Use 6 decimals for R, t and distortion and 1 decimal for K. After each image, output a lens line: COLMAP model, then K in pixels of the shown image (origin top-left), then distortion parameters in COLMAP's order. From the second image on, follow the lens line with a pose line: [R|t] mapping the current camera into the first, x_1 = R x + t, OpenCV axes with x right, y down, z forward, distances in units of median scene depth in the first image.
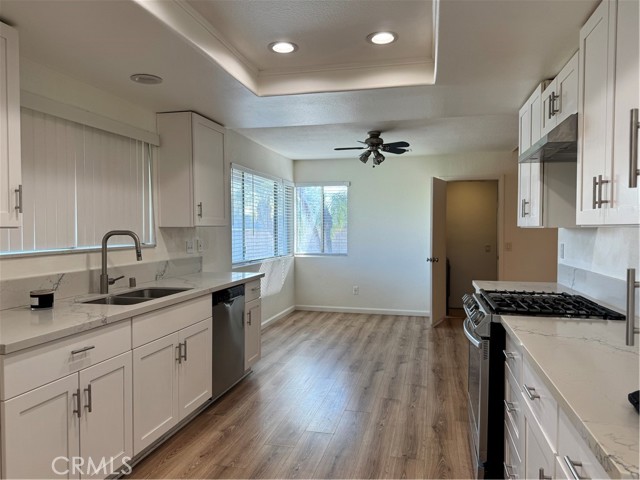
lens RADIAL K [[462.2, 0, 320.0], [0, 462.2, 240.0], [0, 0, 1]] dist [0.077708, -0.000514]
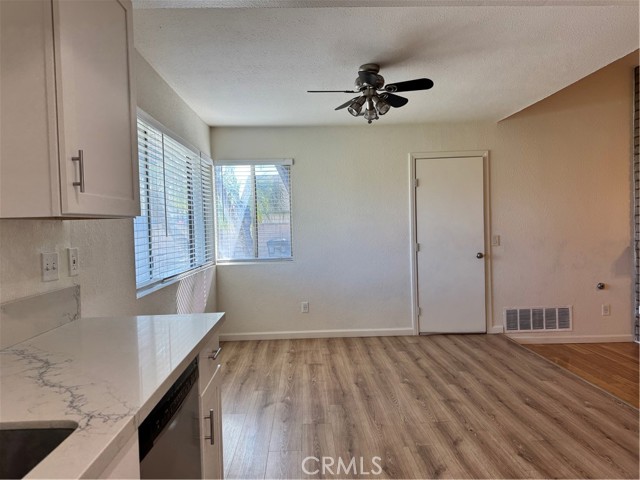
lens RADIAL K [[453.2, 0, 321.2], [0, 453.2, 238.7], [0, 0, 1]] dist [0.121141, -0.193877]
pose [[0.963184, -0.033031, 0.266807, -0.149894], [0.032858, 0.999447, 0.005112, -0.004656], [-0.266828, 0.003843, 0.963736, 0.517273]]
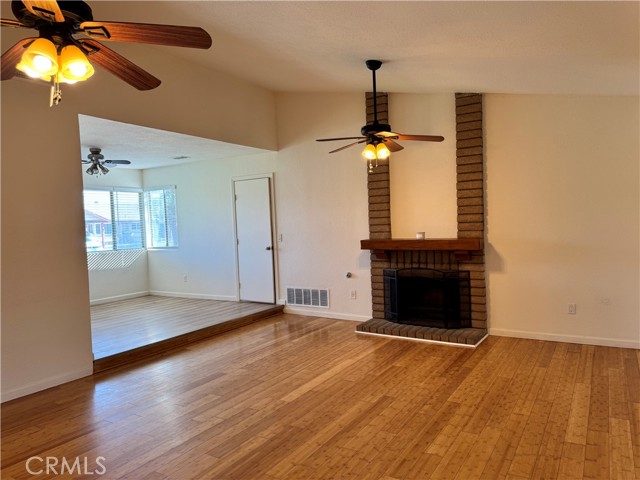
lens RADIAL K [[453.2, 0, 321.2], [0, 453.2, 238.7], [0, 0, 1]] dist [0.121141, -0.193877]
pose [[0.947791, -0.024442, -0.317953, 1.331434], [0.028921, 0.999538, 0.009375, 0.015165], [0.317577, -0.018081, 0.948060, 0.030586]]
